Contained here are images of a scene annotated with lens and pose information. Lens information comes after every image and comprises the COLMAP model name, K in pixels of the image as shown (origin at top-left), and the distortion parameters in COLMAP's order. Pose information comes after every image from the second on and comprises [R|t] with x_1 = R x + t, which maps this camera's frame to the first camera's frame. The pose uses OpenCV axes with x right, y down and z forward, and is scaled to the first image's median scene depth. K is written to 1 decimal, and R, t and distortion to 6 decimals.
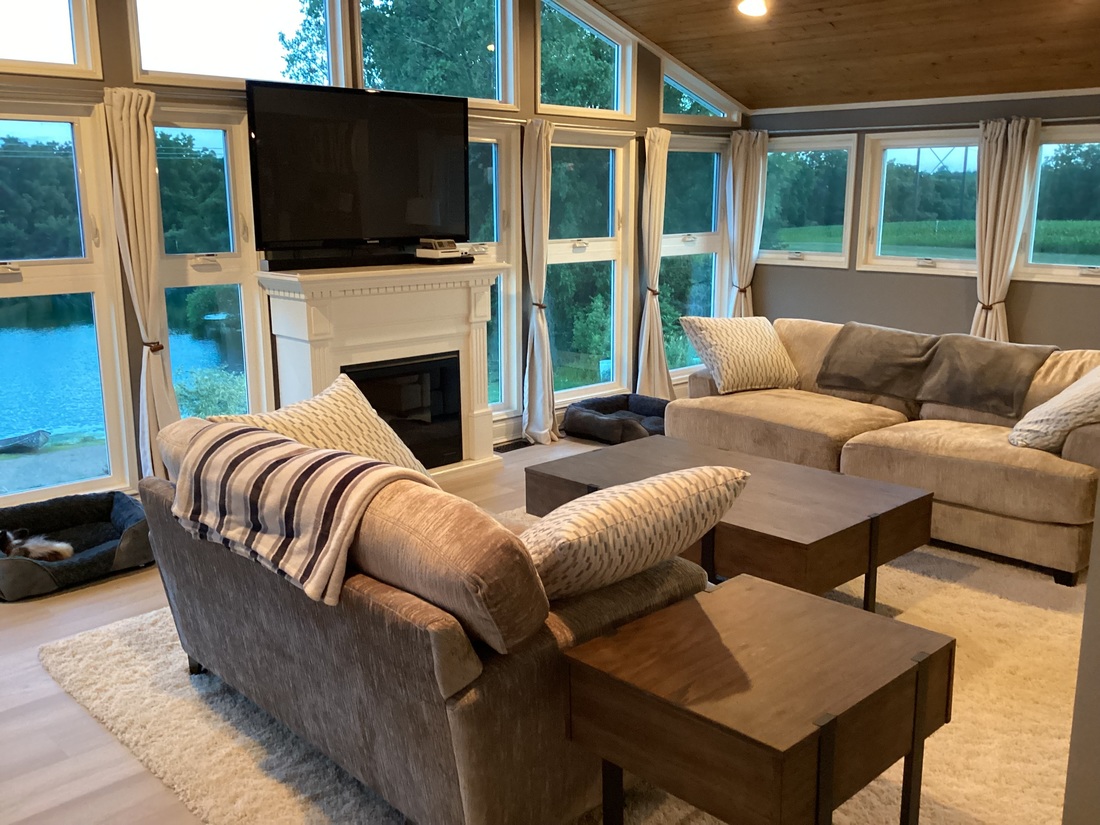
lens RADIAL K [[1001.2, 0, 553.0], [0, 1001.2, 412.7], [0, 0, 1]] dist [0.109860, -0.194902]
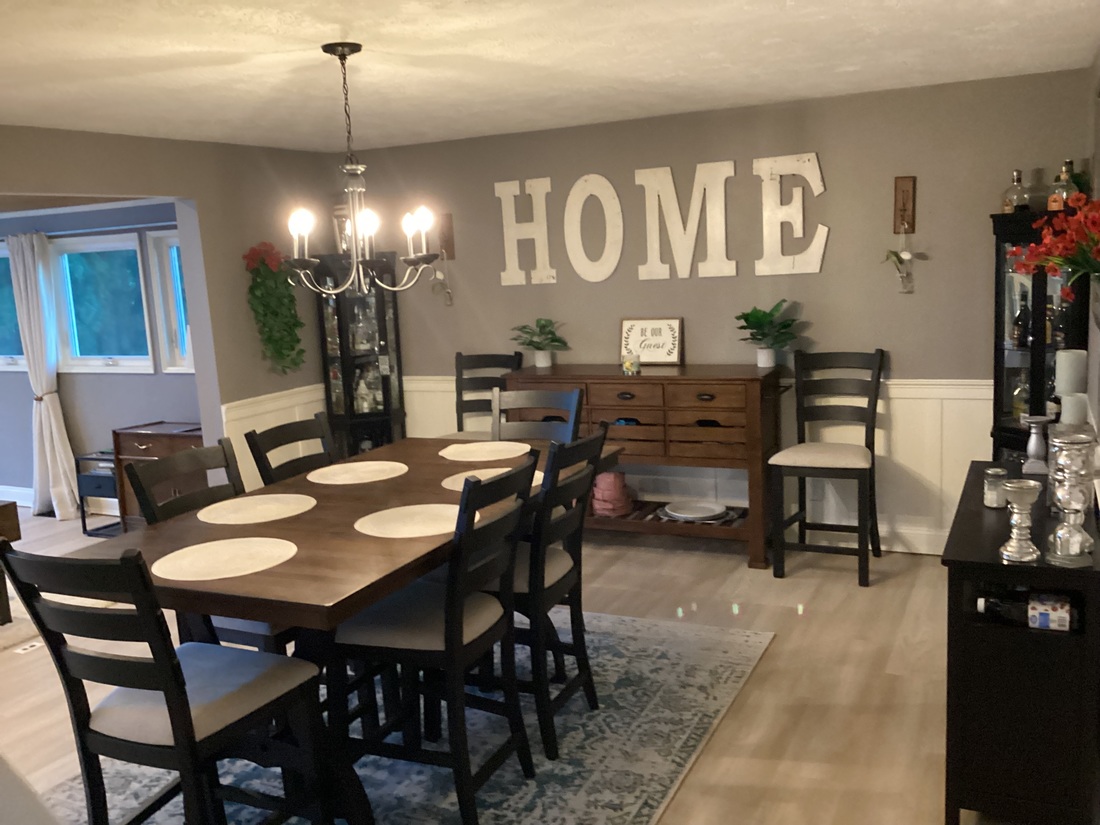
lens RADIAL K [[1001.2, 0, 553.0], [0, 1001.2, 412.7], [0, 0, 1]] dist [0.109860, -0.194902]
pose [[0.935304, -0.107563, 0.337099, 0.661550], [0.127486, 0.991133, -0.037464, 0.028357], [-0.330080, 0.078015, 0.940723, -0.272056]]
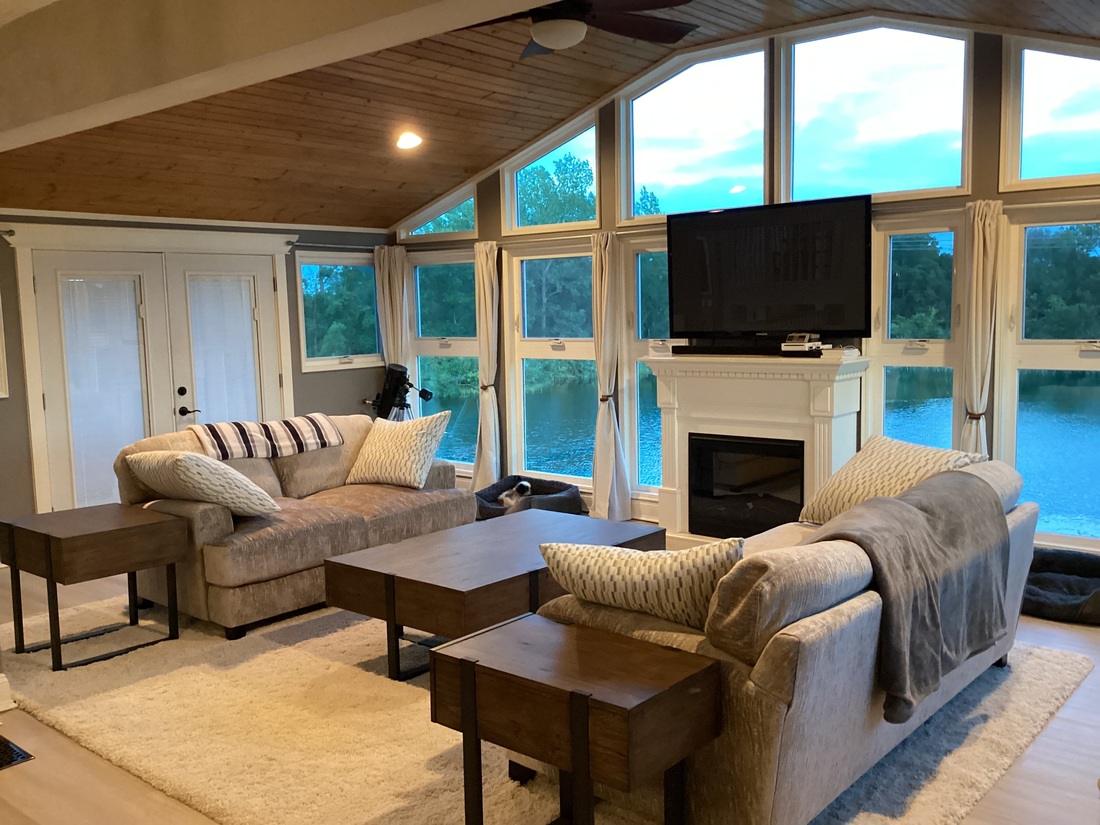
lens RADIAL K [[1001.2, 0, 553.0], [0, 1001.2, 412.7], [0, 0, 1]] dist [0.109860, -0.194902]
pose [[0.109698, 0.106058, -0.988290, 0.894038], [-0.187107, 0.978719, 0.084263, -0.129274], [0.976195, 0.175673, 0.127208, 0.615127]]
